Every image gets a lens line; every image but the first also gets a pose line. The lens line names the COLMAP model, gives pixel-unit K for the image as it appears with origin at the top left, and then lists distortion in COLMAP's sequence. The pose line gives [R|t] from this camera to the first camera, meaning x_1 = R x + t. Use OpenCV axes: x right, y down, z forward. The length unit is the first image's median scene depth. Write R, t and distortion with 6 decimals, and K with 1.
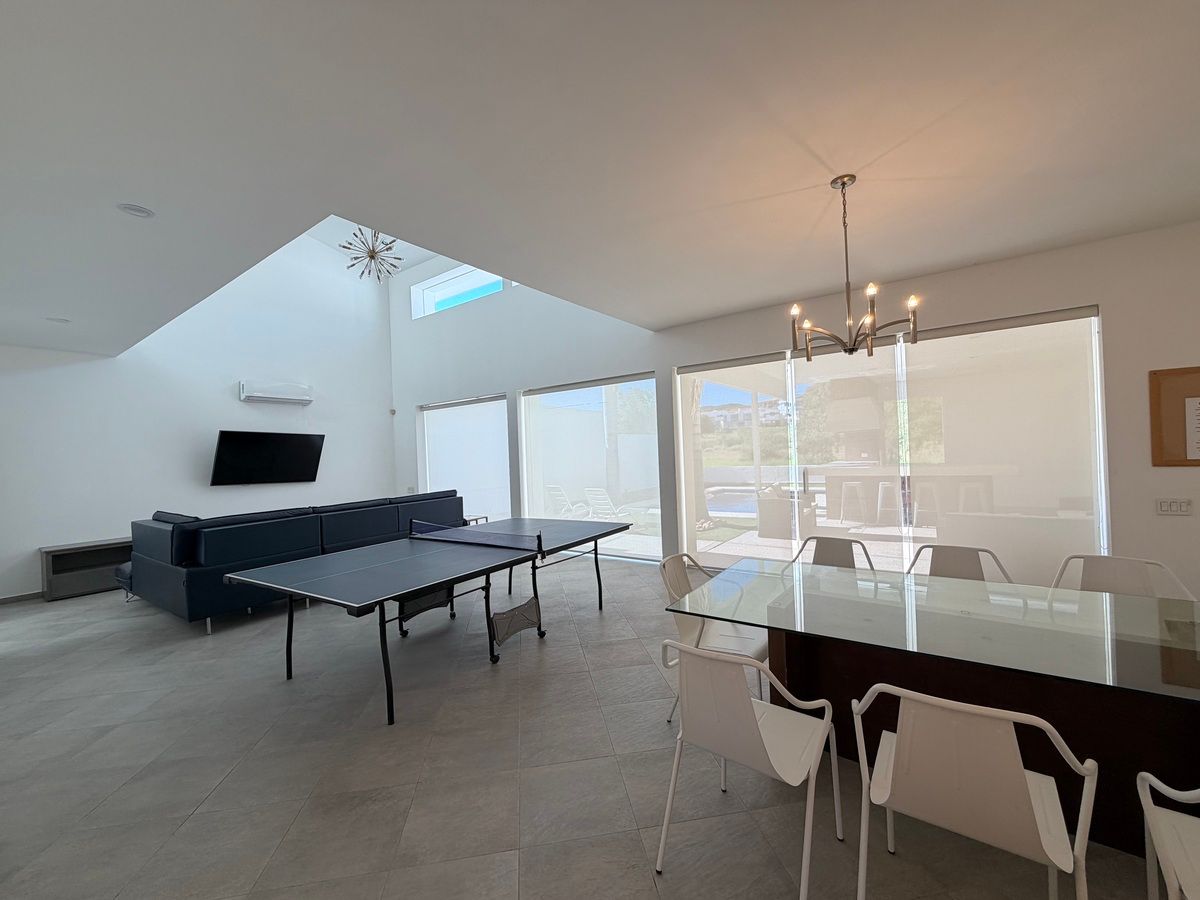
lens RADIAL K [[476.9, 0, 598.8], [0, 476.9, 450.7], [0, 0, 1]] dist [0.001961, -0.000474]
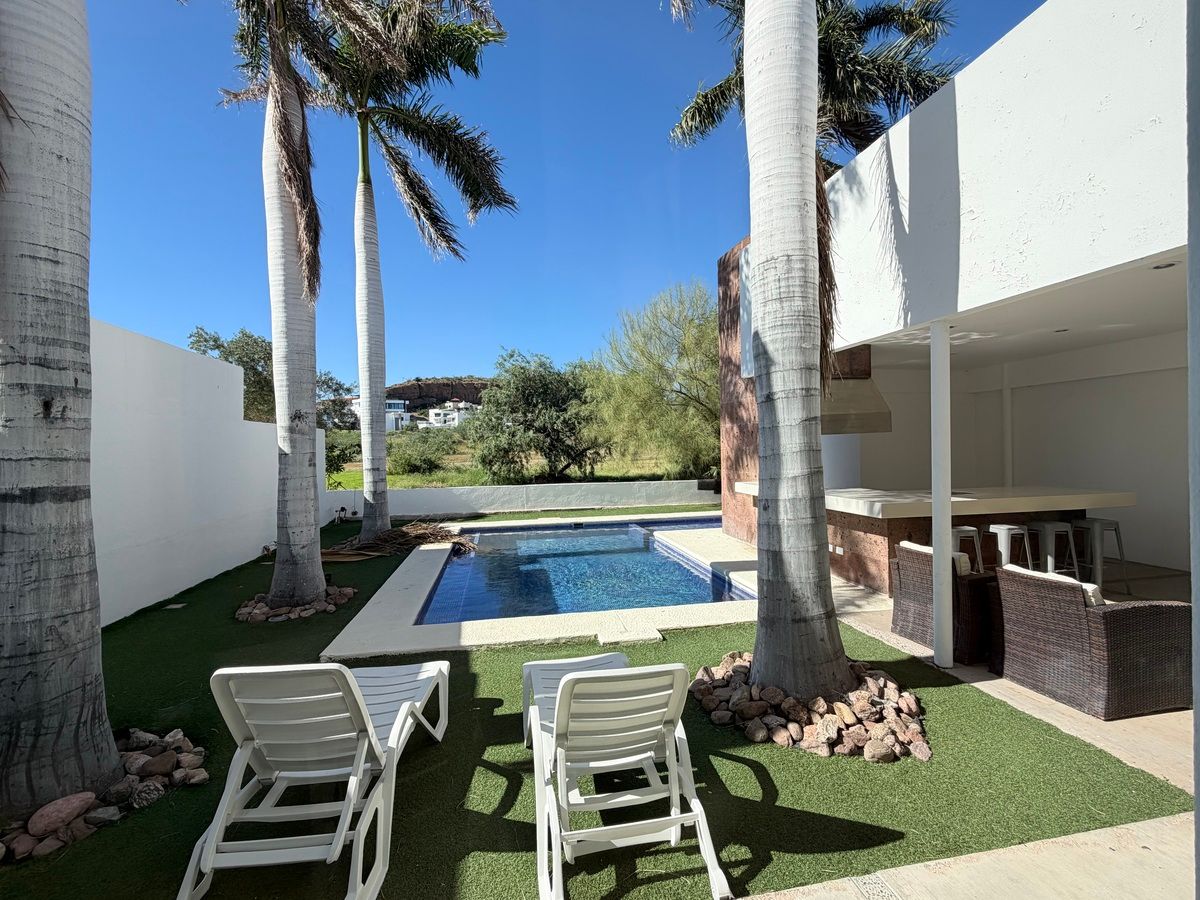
lens RADIAL K [[528.9, 0, 601.8], [0, 528.9, 451.3], [0, 0, 1]] dist [0.000729, 0.000131]
pose [[0.684004, 0.022063, 0.729144, -0.301663], [-0.012267, 0.999749, -0.018744, -0.006568], [-0.729375, 0.003876, 0.684103, 1.478552]]
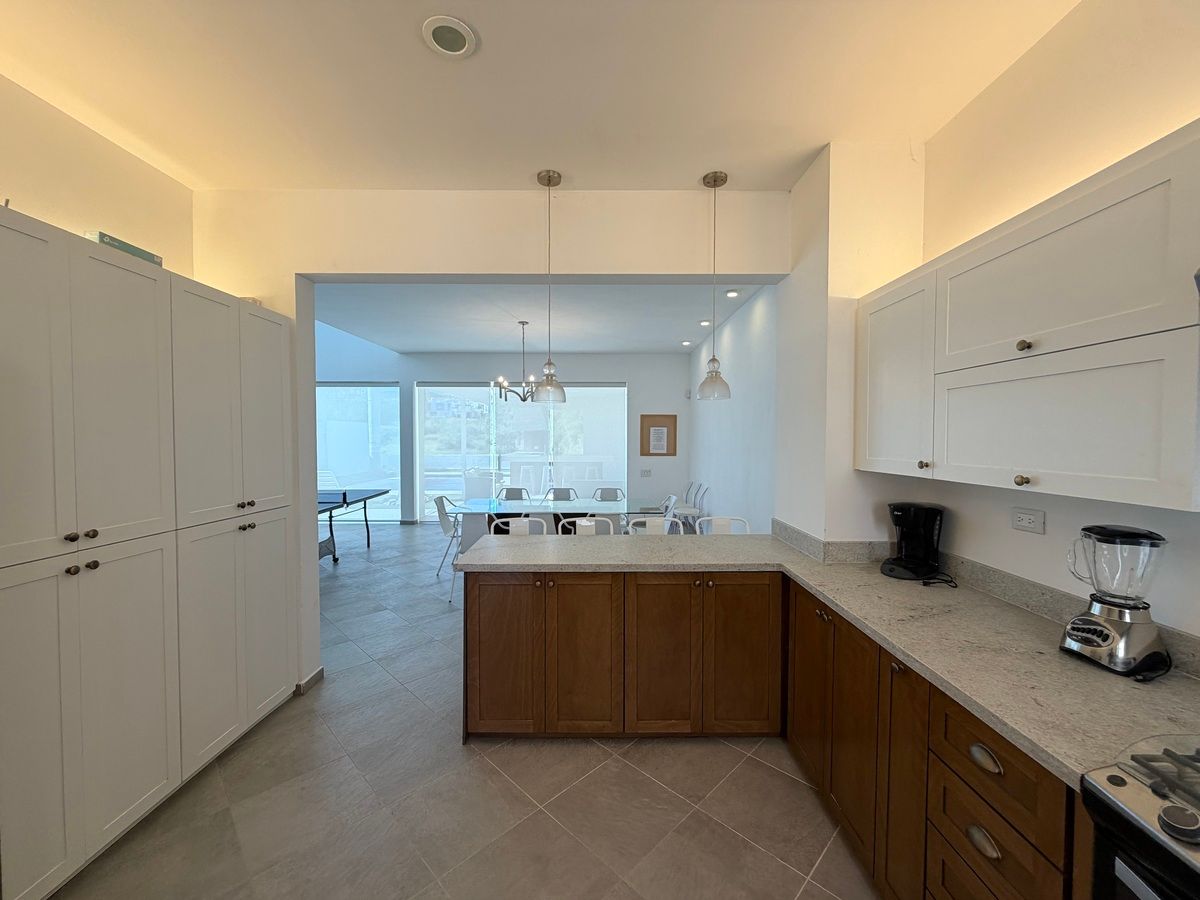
lens RADIAL K [[476.9, 0, 597.9], [0, 476.9, 451.9], [0, 0, 1]] dist [0.001961, -0.000474]
pose [[0.809892, 0.021080, 0.586200, -0.240786], [-0.035450, 0.999286, 0.013042, -0.005465], [-0.585507, -0.031343, 0.810061, -0.496260]]
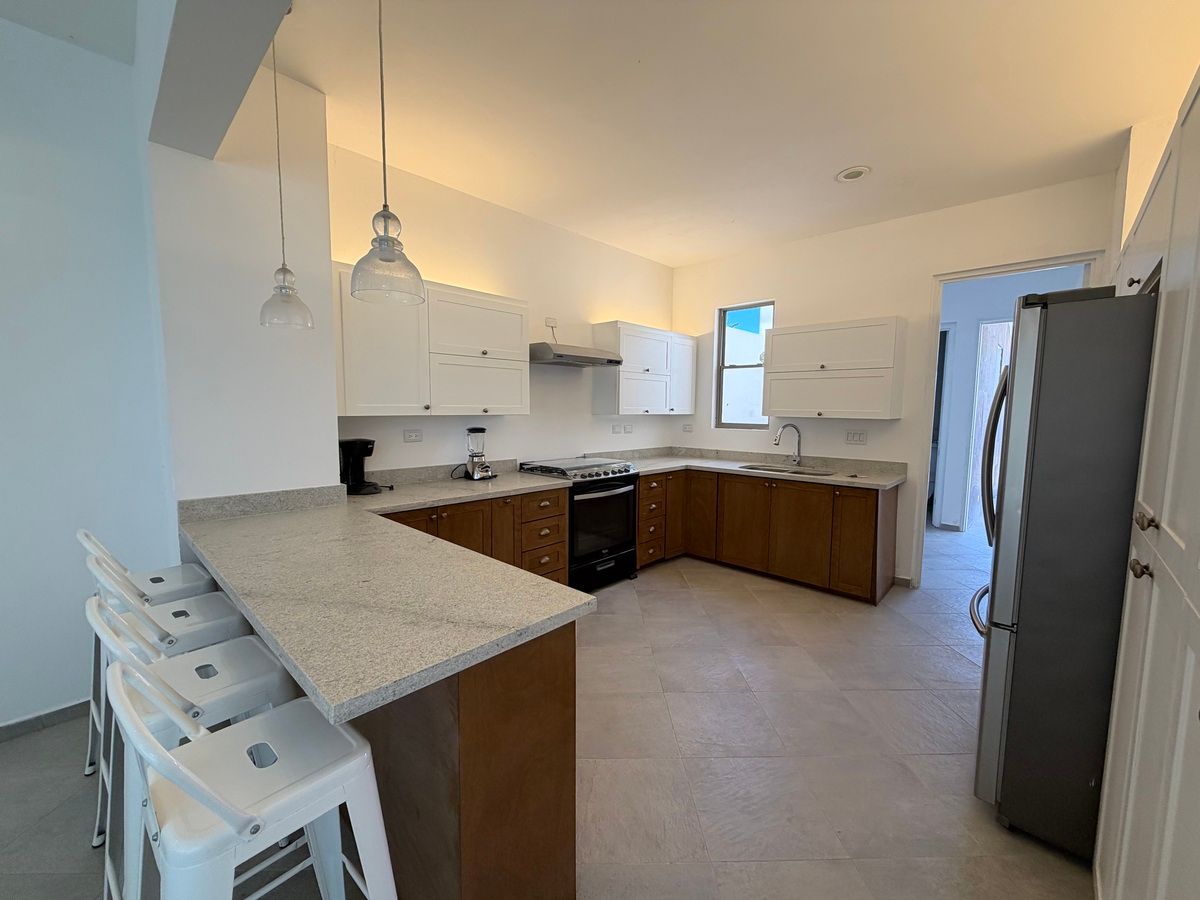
lens RADIAL K [[476.9, 0, 597.5], [0, 476.9, 453.8], [0, 0, 1]] dist [0.001961, -0.000474]
pose [[-0.990632, 0.013513, 0.135886, -0.127240], [0.025459, 0.995920, 0.086570, 0.010827], [-0.134162, 0.089218, -0.986935, 0.157048]]
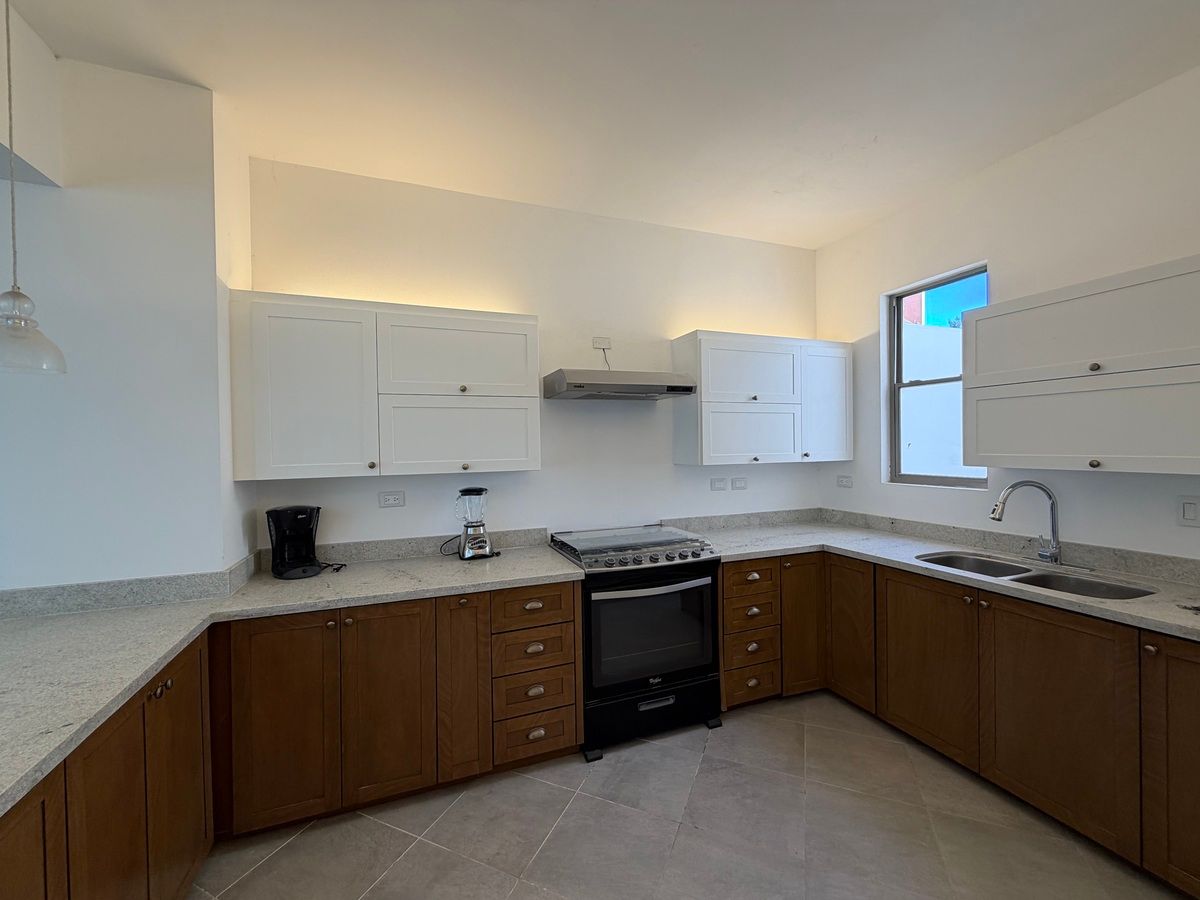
lens RADIAL K [[476.9, 0, 598.9], [0, 476.9, 453.3], [0, 0, 1]] dist [0.001961, -0.000474]
pose [[-0.839592, 0.041039, 0.541665, -0.249493], [0.042595, 0.999046, -0.009669, 0.001936], [-0.541545, 0.014954, -0.840539, -0.119056]]
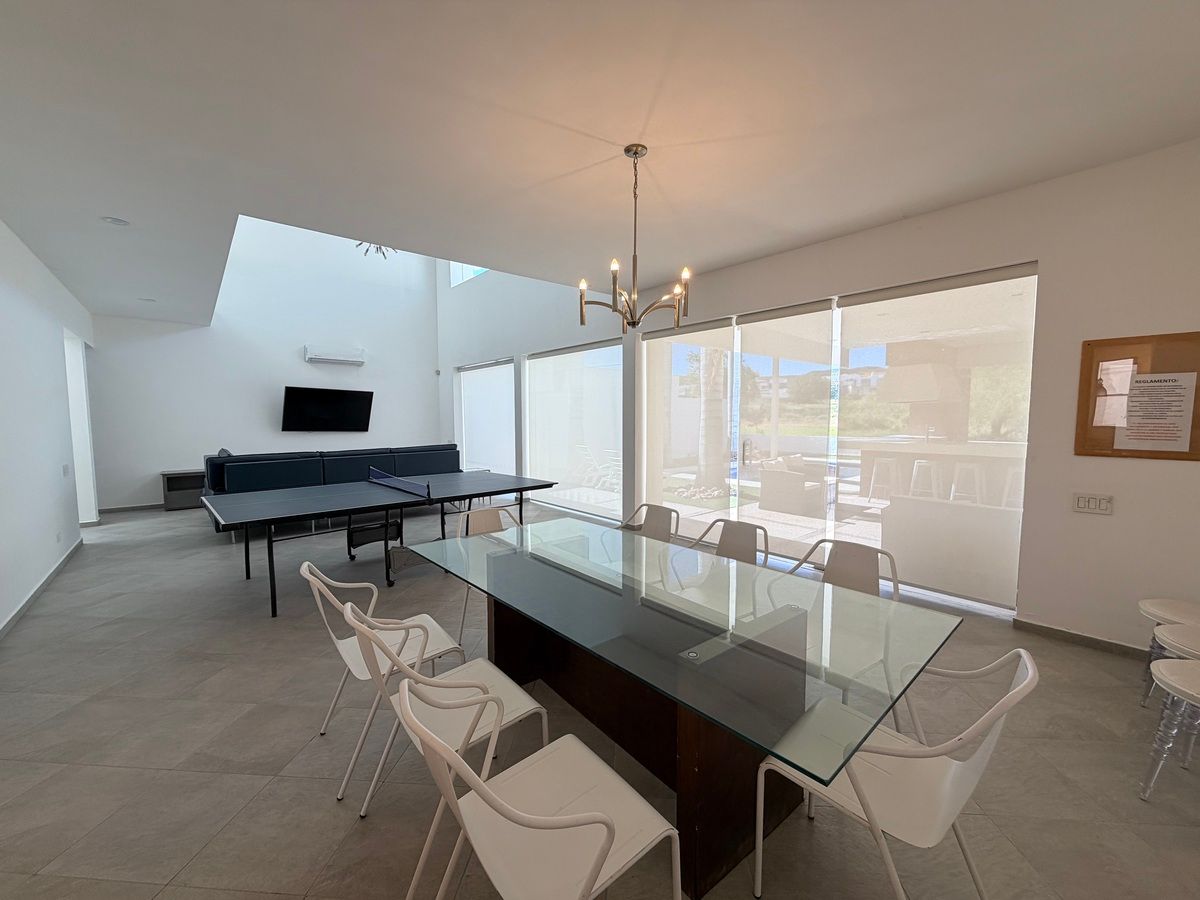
lens RADIAL K [[476.9, 0, 599.5], [0, 476.9, 451.5], [0, 0, 1]] dist [0.001961, -0.000474]
pose [[0.971789, 0.053276, -0.229755, 0.348848], [-0.034050, 0.995639, 0.086851, -0.012072], [0.233380, -0.076578, 0.969366, -0.014140]]
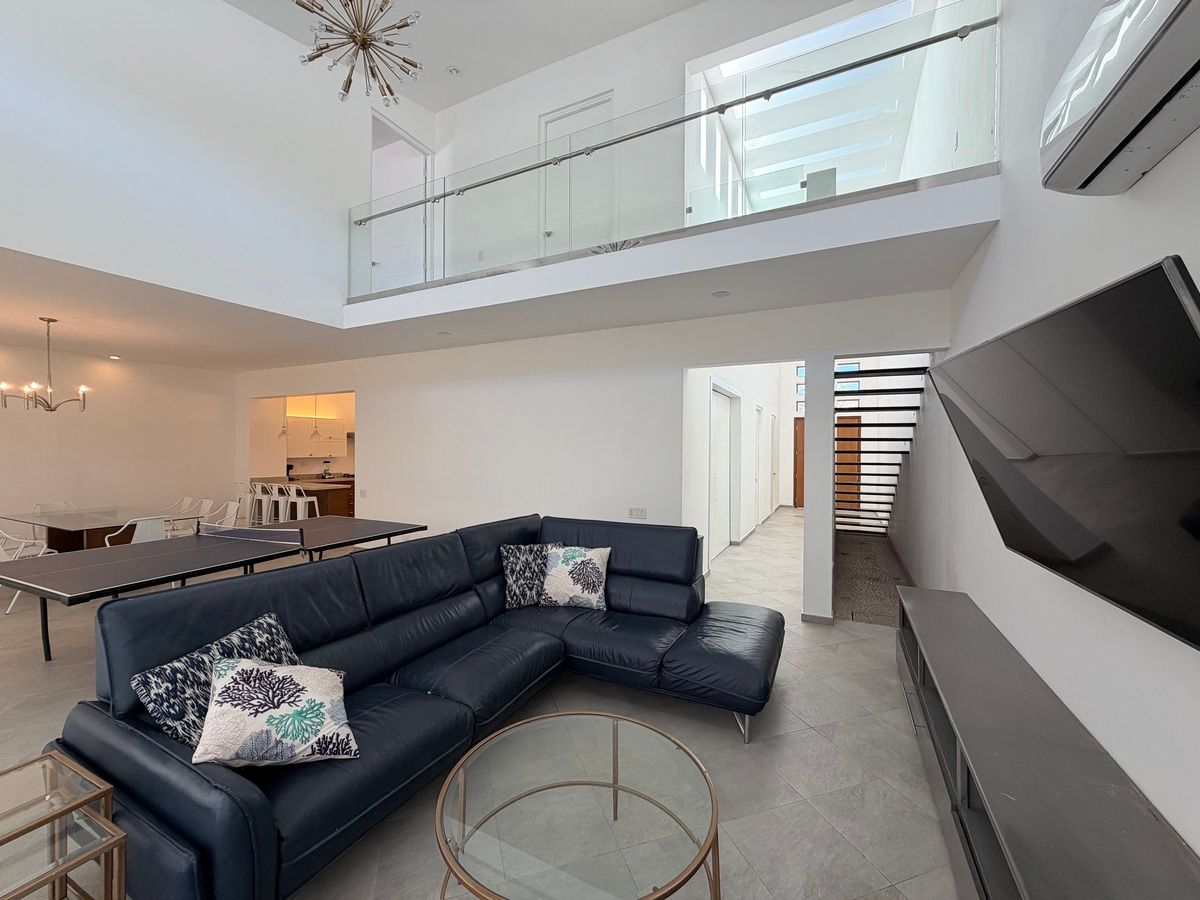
lens RADIAL K [[476.9, 0, 595.9], [0, 476.9, 446.6], [0, 0, 1]] dist [0.001961, -0.000474]
pose [[-0.986999, 0.038050, -0.156156, -0.647519], [0.038085, 0.999271, 0.002766, 0.004309], [0.156147, -0.003217, -0.987729, 1.600267]]
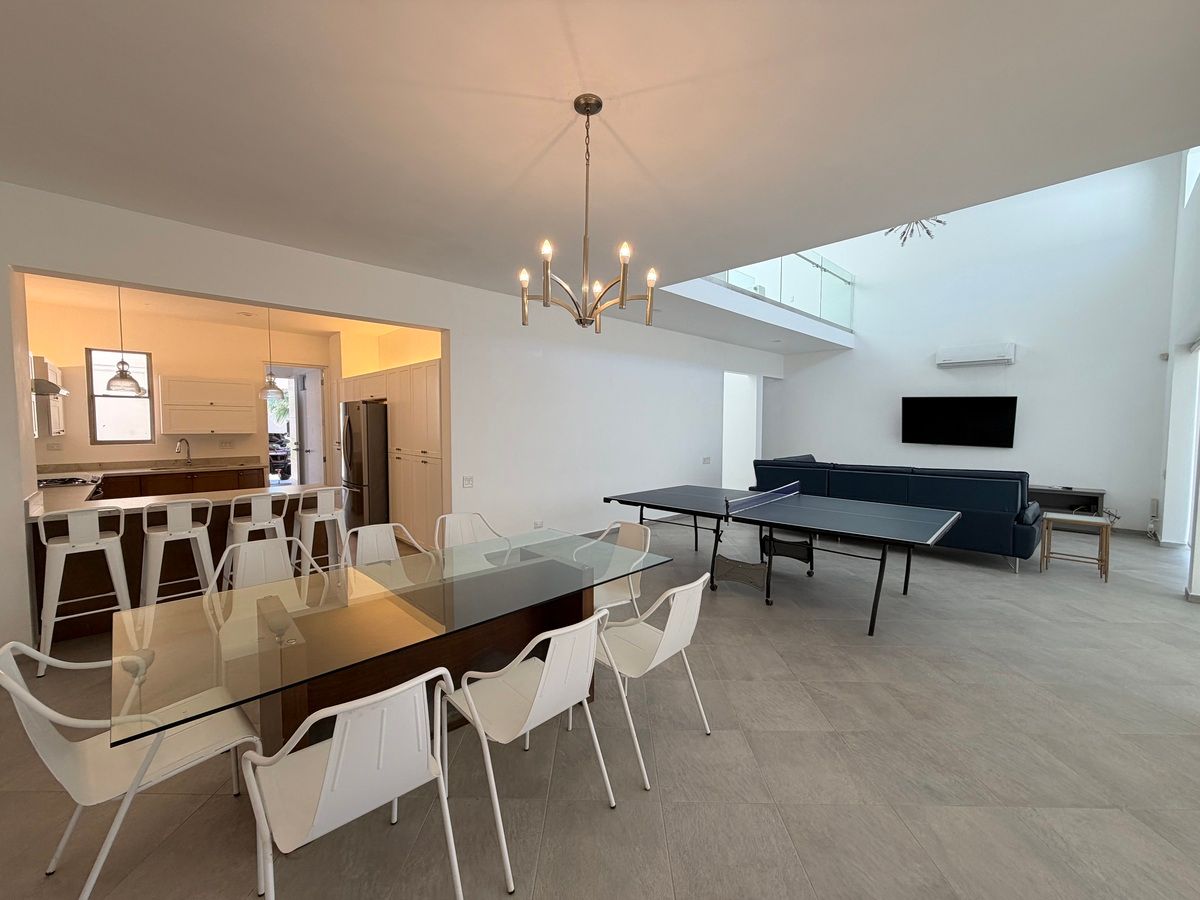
lens RADIAL K [[476.9, 0, 597.2], [0, 476.9, 451.2], [0, 0, 1]] dist [0.001961, -0.000474]
pose [[-0.180721, 0.089883, -0.979419, 0.664149], [0.010048, 0.995932, 0.089544, -0.027902], [0.983483, 0.006341, -0.180889, 0.578695]]
